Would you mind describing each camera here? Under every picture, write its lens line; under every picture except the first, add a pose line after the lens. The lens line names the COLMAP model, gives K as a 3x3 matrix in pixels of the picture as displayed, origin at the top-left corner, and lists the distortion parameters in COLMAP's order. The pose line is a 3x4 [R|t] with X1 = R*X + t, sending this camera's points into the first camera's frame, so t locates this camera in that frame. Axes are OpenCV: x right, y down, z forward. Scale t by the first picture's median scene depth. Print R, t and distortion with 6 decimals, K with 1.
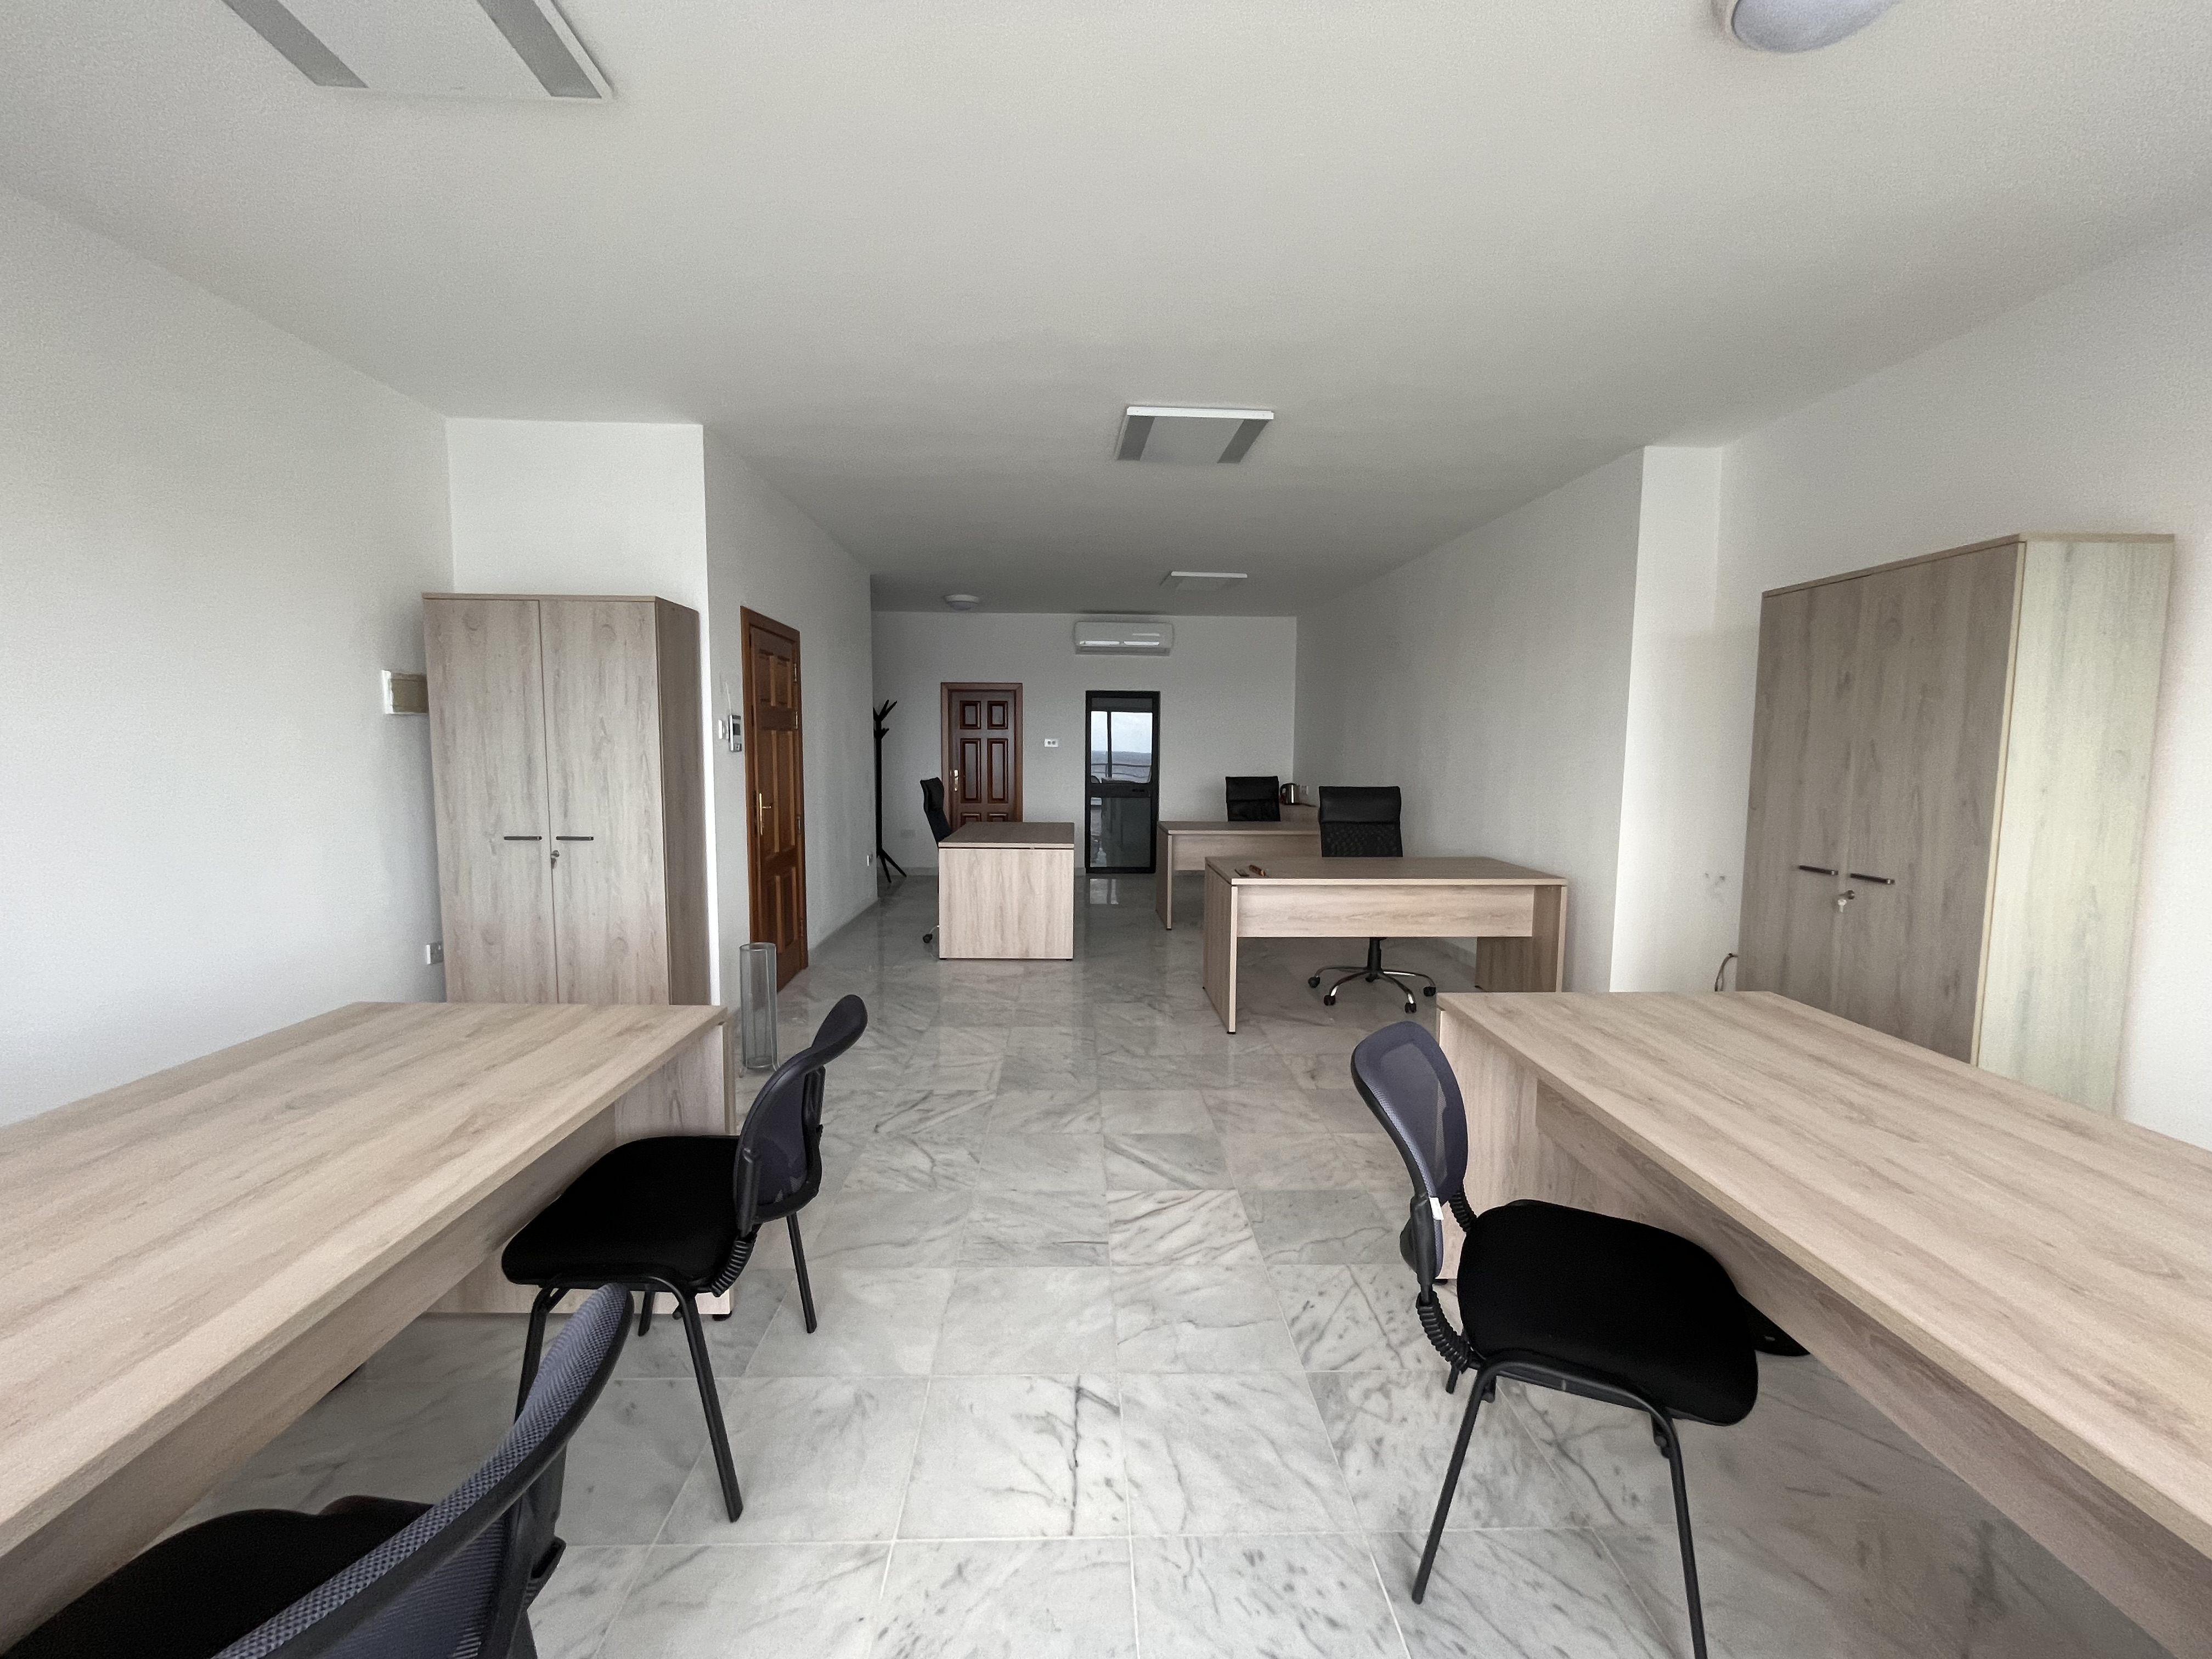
lens RADIAL K [[945.6, 0, 1106.0], [0, 945.6, 829.5], [0, 0, 1]] dist [0.000049, -0.000039]
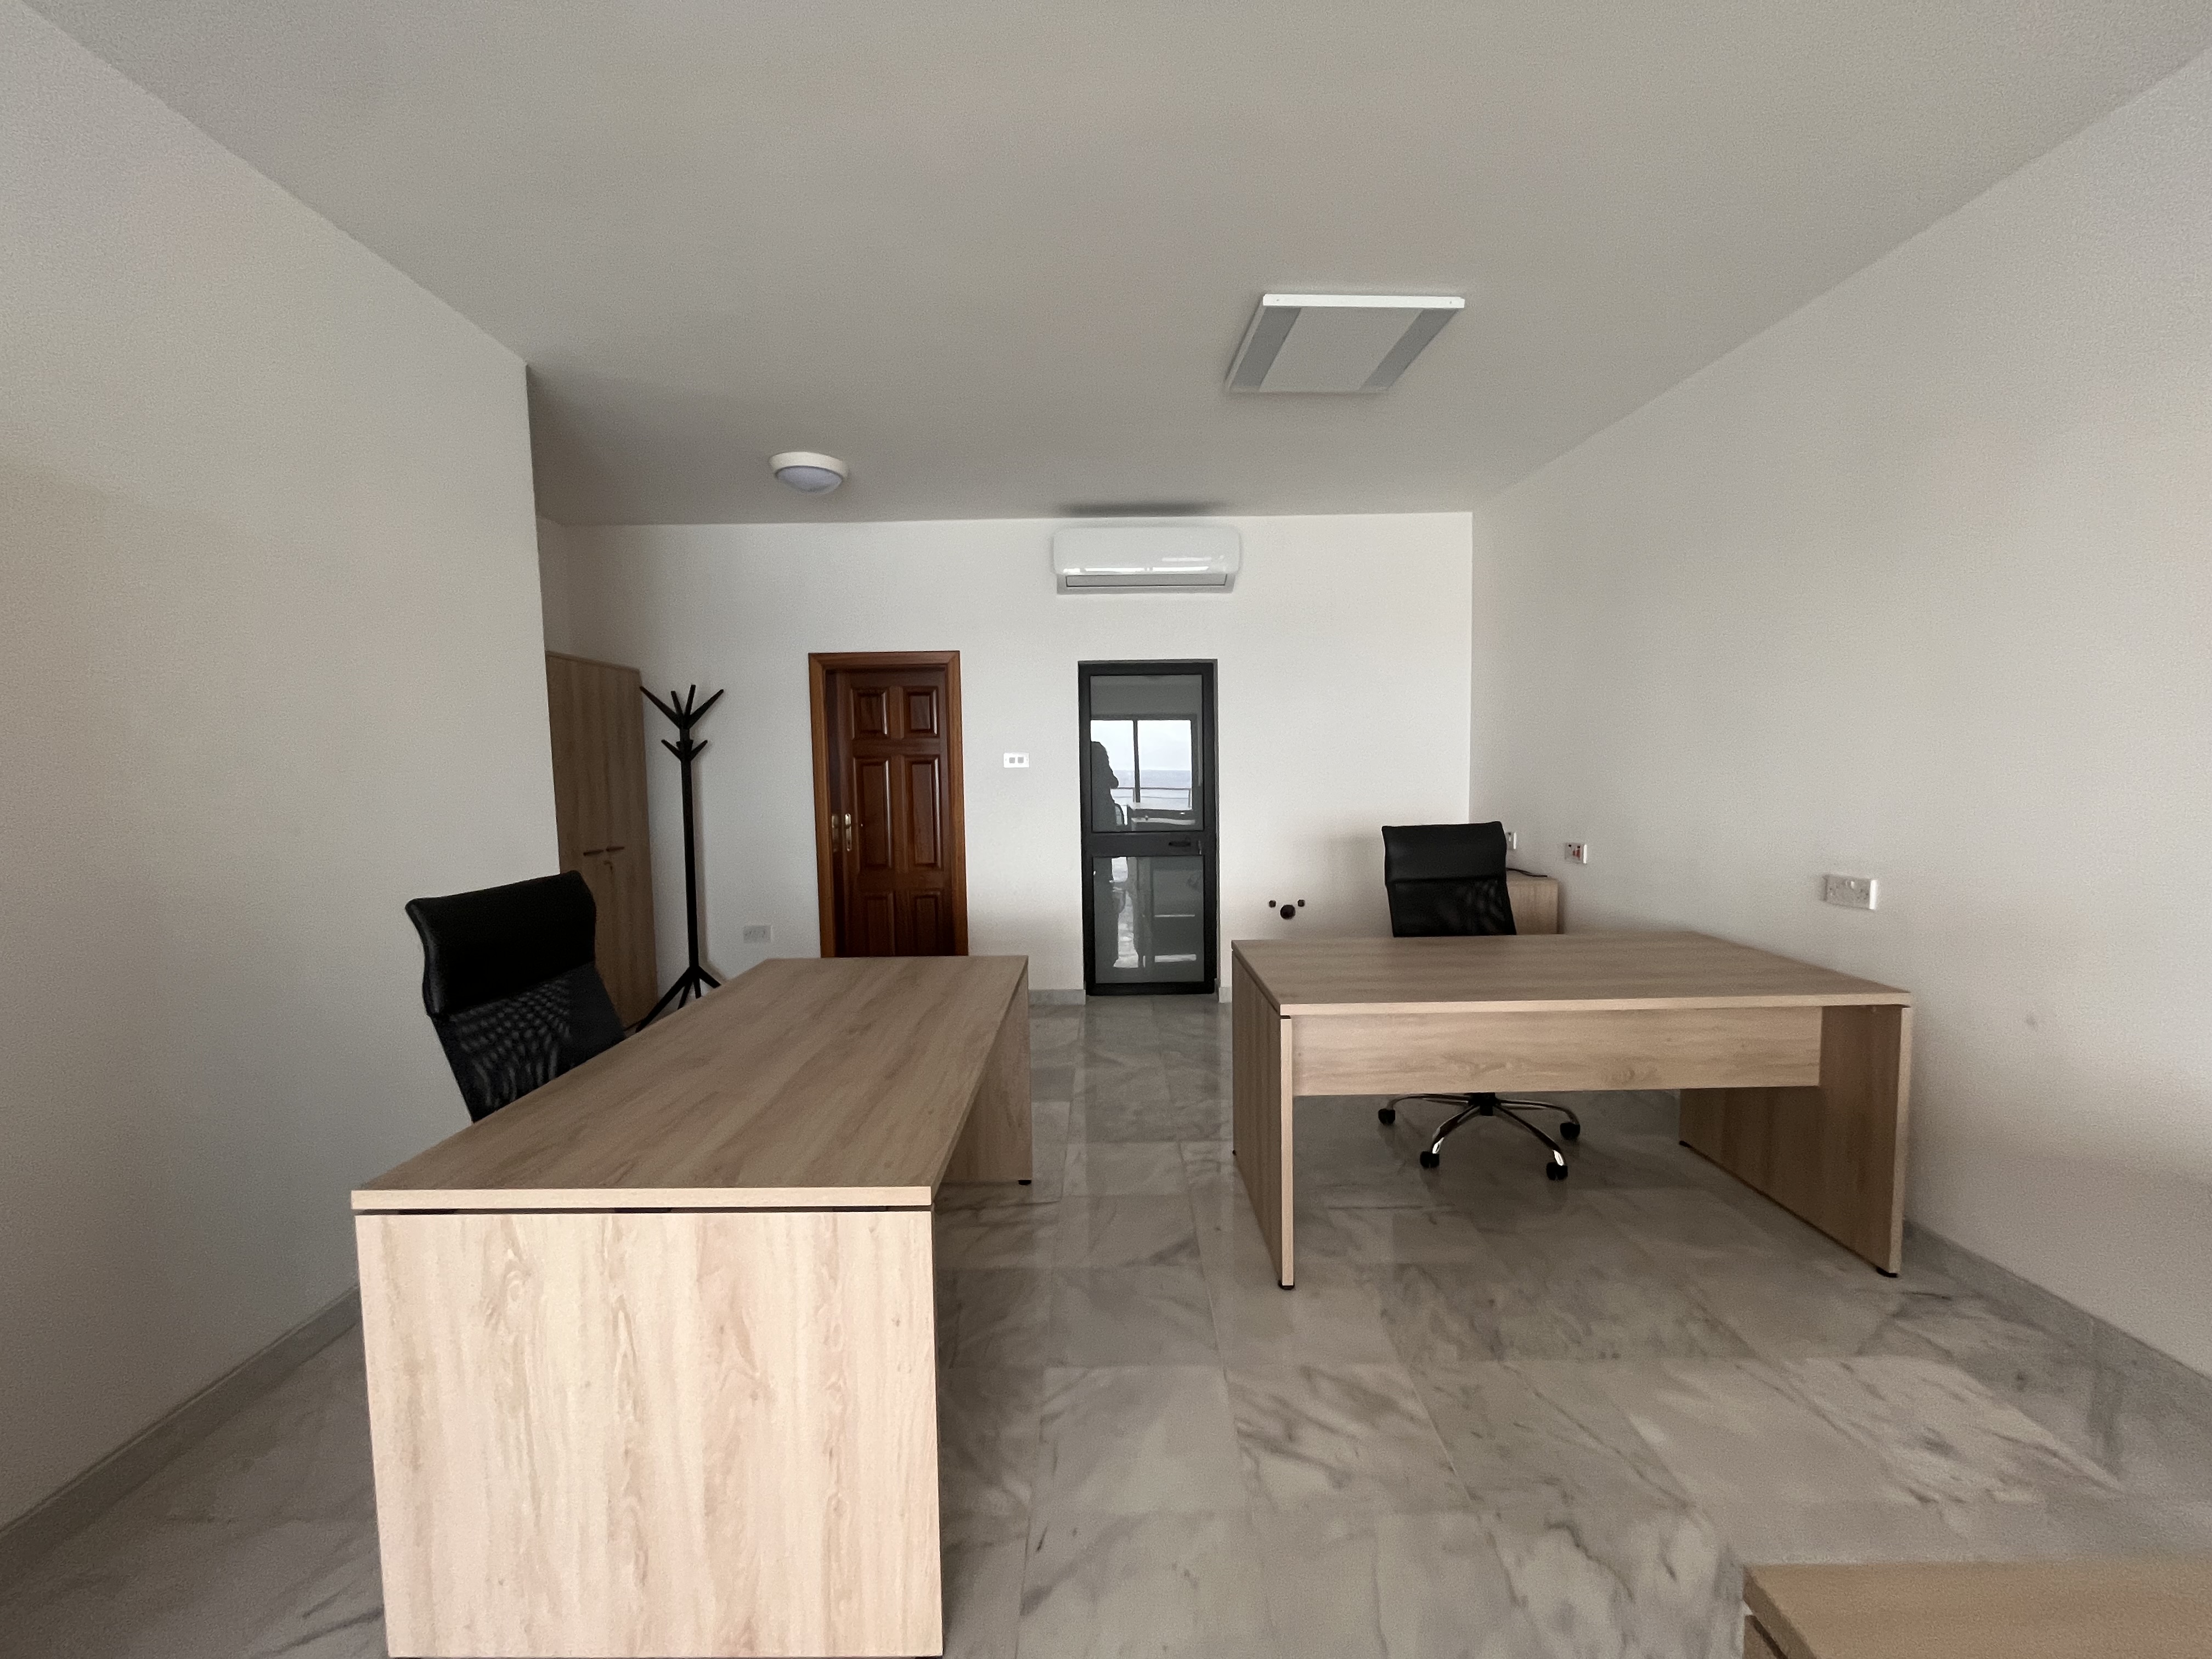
lens RADIAL K [[889.4, 0, 1106.0], [0, 889.4, 829.5], [0, 0, 1]] dist [-0.013319, -0.000200]
pose [[0.999100, -0.022154, -0.036182, 0.011782], [0.021520, 0.999610, -0.017821, -0.042909], [0.036562, 0.017027, 0.999186, 0.505231]]
